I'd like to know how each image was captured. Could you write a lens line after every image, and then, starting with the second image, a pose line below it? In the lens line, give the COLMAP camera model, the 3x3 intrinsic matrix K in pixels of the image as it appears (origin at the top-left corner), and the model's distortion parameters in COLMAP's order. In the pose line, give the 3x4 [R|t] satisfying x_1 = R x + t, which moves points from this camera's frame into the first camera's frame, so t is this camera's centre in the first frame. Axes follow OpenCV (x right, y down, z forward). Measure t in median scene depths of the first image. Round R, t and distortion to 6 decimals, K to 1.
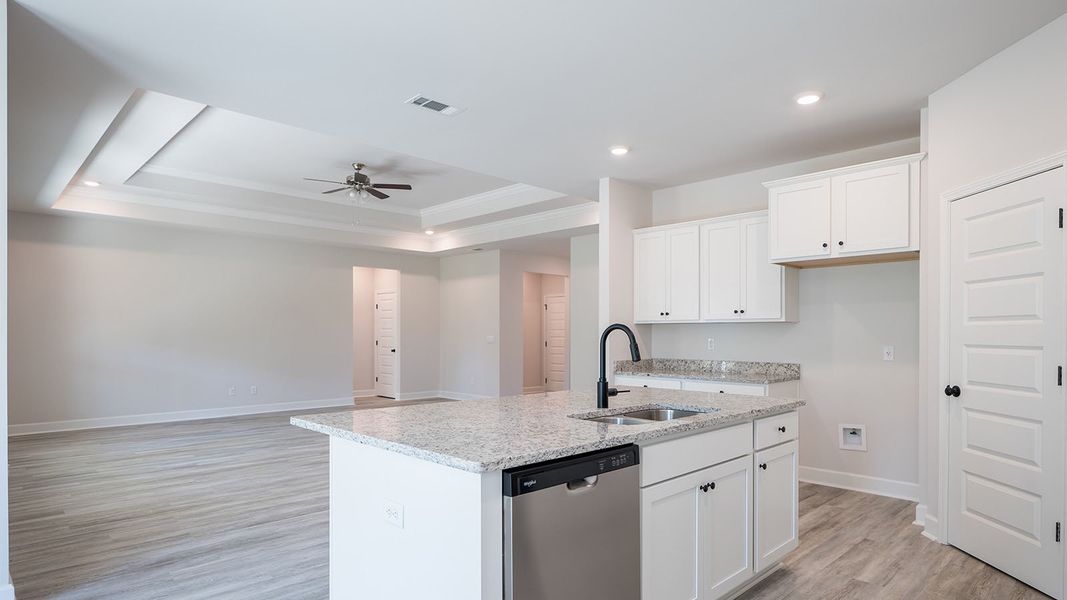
lens RADIAL K [[588.1, 0, 545.3], [0, 588.1, 331.1], [0, 0, 1]] dist [0.002378, 0.000160]
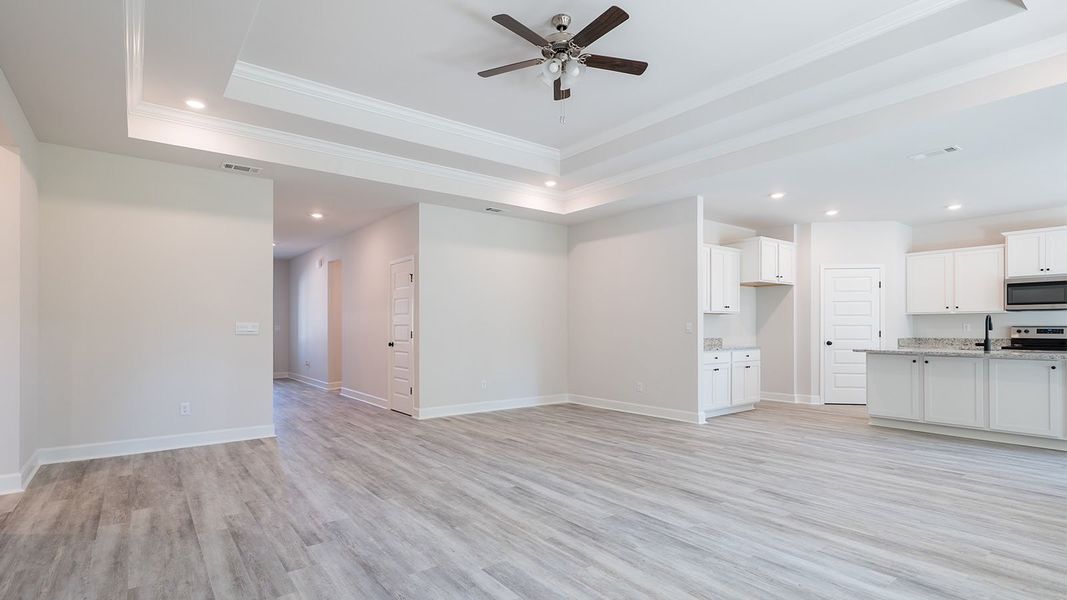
lens RADIAL K [[509.4, 0, 523.1], [0, 509.4, 323.5], [0, 0, 1]] dist [0.003839, 0.000303]
pose [[0.137756, 0.008203, 0.990432, -0.569728], [-0.002214, 0.999966, -0.007974, 0.012479], [-0.990464, -0.001094, 0.137770, 0.676959]]
